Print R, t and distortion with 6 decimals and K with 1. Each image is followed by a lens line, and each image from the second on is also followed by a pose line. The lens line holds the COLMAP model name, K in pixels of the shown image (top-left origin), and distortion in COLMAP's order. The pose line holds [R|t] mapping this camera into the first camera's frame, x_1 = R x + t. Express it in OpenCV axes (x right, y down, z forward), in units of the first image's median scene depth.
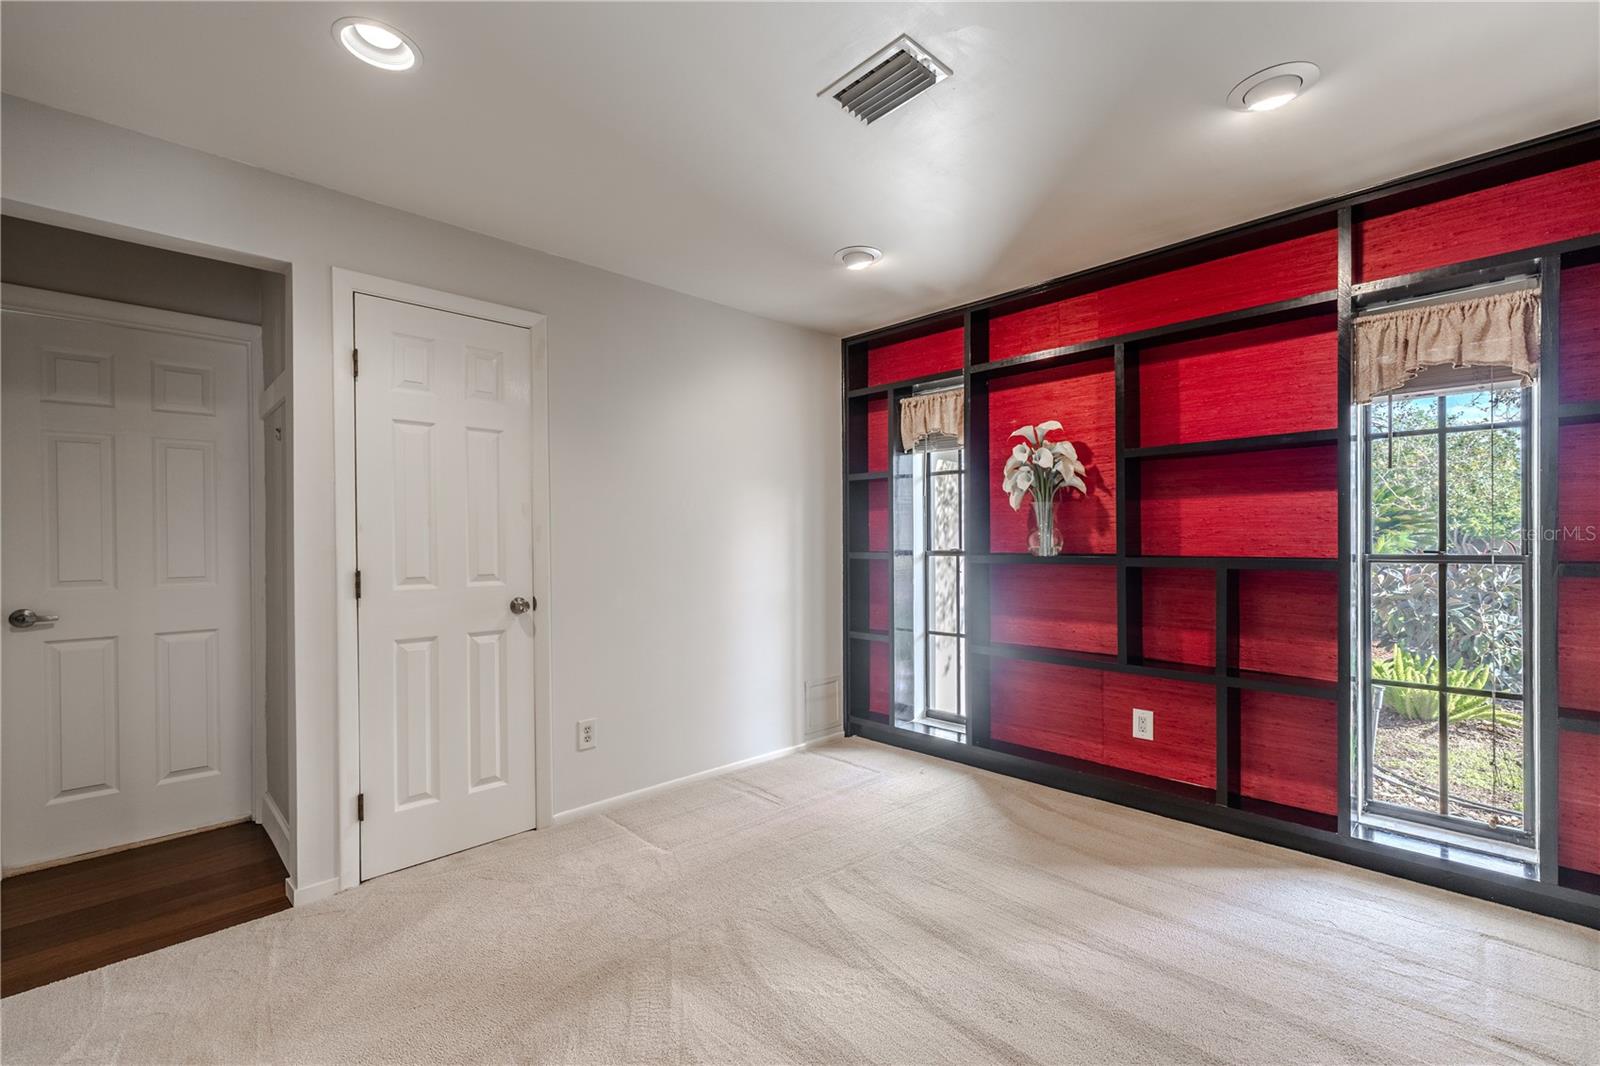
lens RADIAL K [[695.0, 0, 773.1], [0, 695.0, 540.8], [0, 0, 1]] dist [0.000913, 0.000084]
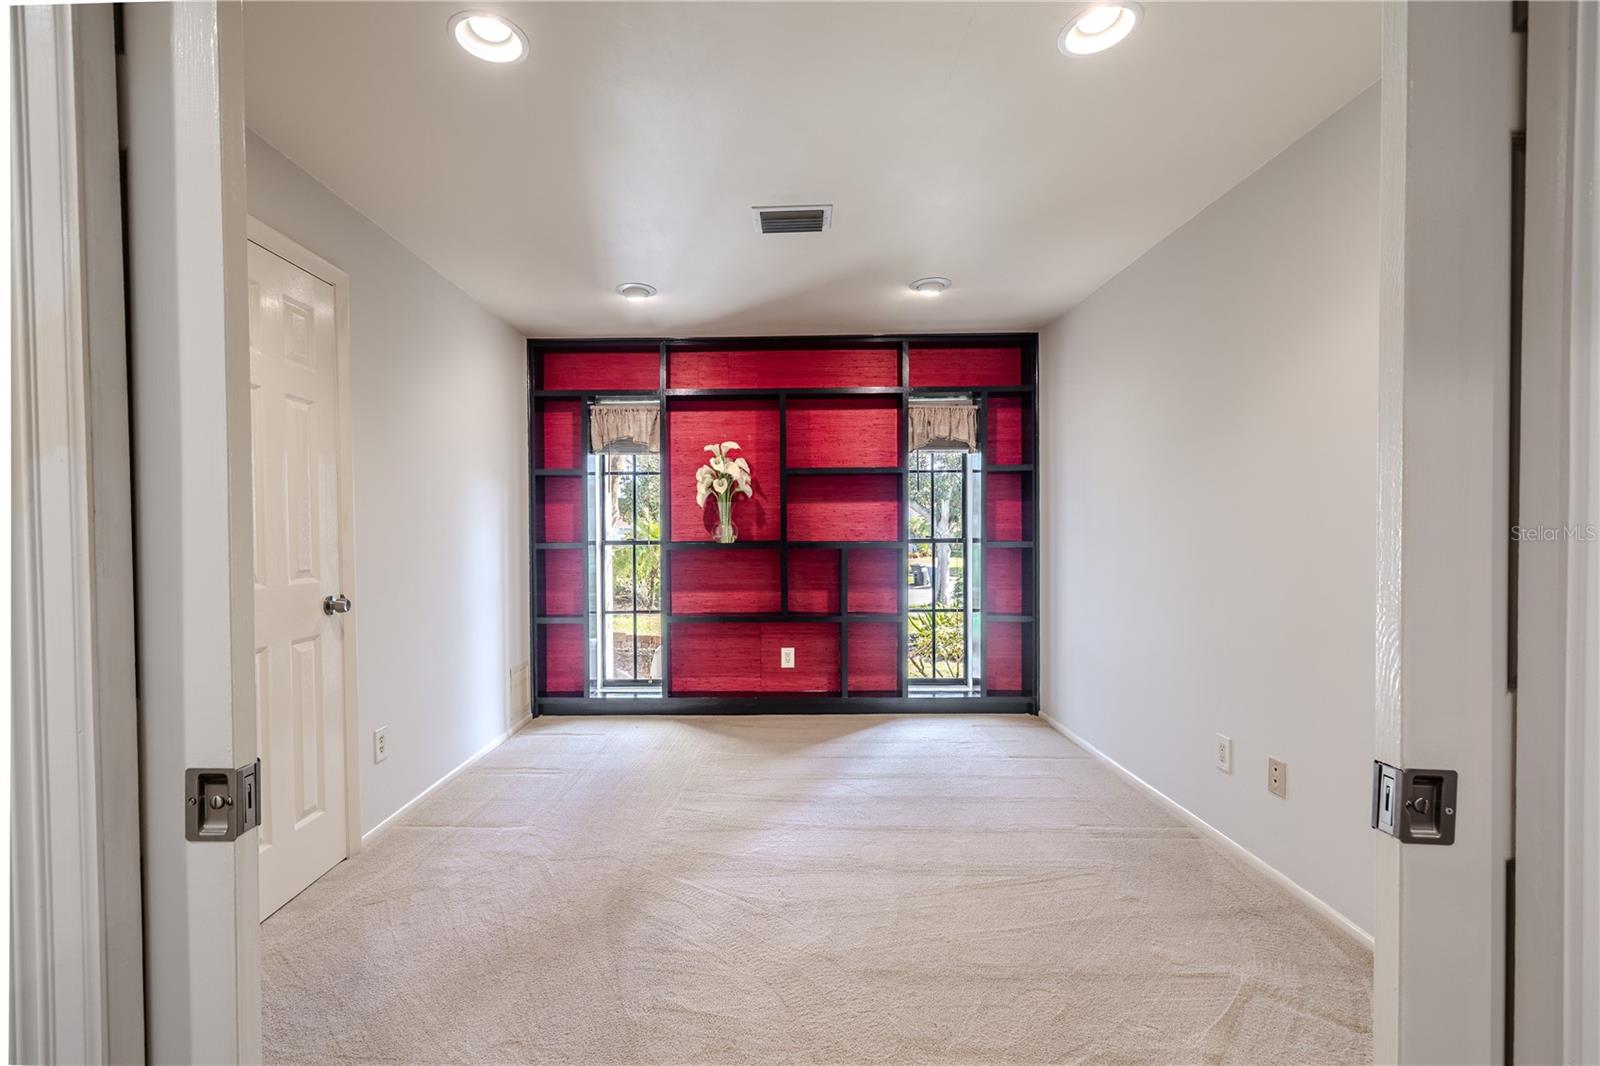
lens RADIAL K [[678.3, 0, 801.9], [0, 678.3, 541.0], [0, 0, 1]] dist [0.000580, 0.000133]
pose [[0.696872, -0.009706, 0.717130, -0.462441], [0.002219, 0.999933, 0.011378, 0.003815], [-0.717193, -0.006338, 0.696846, -0.008231]]
